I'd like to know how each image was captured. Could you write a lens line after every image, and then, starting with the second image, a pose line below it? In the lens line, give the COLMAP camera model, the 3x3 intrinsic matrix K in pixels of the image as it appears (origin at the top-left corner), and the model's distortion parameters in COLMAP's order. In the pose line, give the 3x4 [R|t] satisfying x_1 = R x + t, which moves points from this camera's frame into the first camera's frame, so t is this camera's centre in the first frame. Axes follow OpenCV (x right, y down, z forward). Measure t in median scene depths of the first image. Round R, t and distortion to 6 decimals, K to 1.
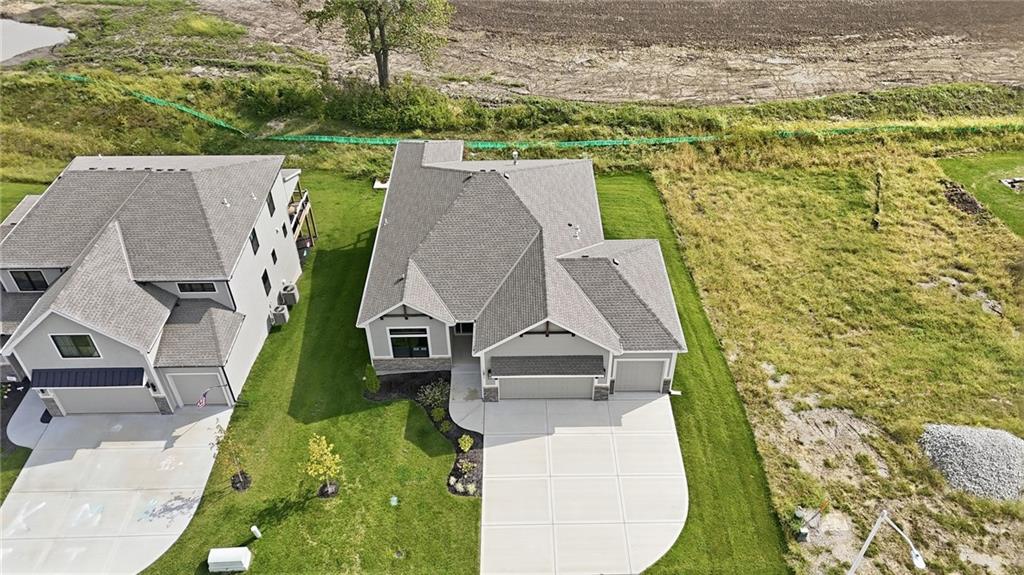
lens RADIAL K [[750.4, 0, 511.2], [0, 750.4, 285.6], [0, 0, 1]] dist [0.062999, -0.053093]
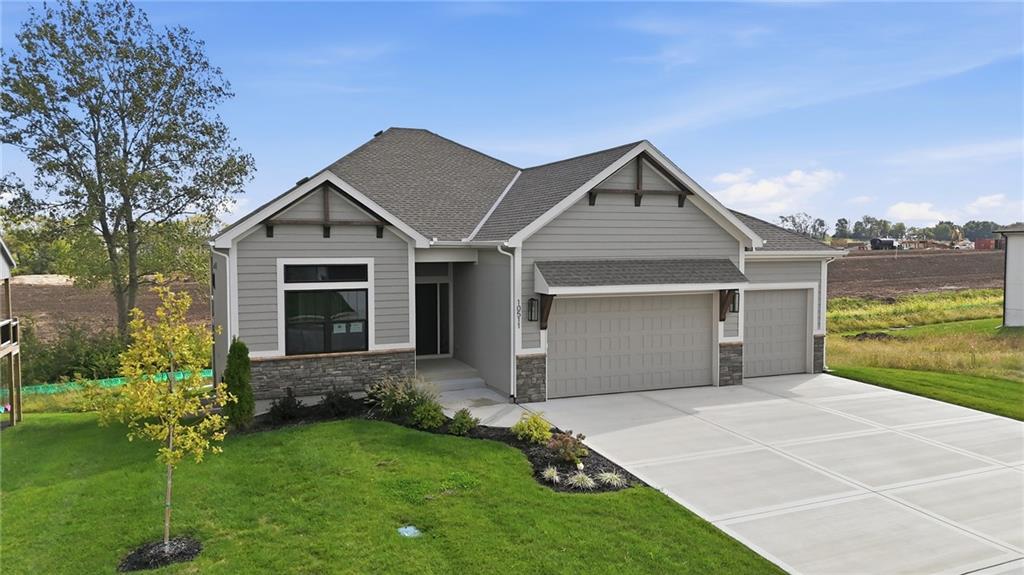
lens RADIAL K [[750.4, 0, 512.8], [0, 750.4, 292.3], [0, 0, 1]] dist [0.062999, -0.053093]
pose [[0.922569, -0.011139, 0.385671, -0.206902], [0.236932, 0.805270, -0.543511, 0.340108], [-0.304515, 0.592804, 0.745556, 0.627795]]
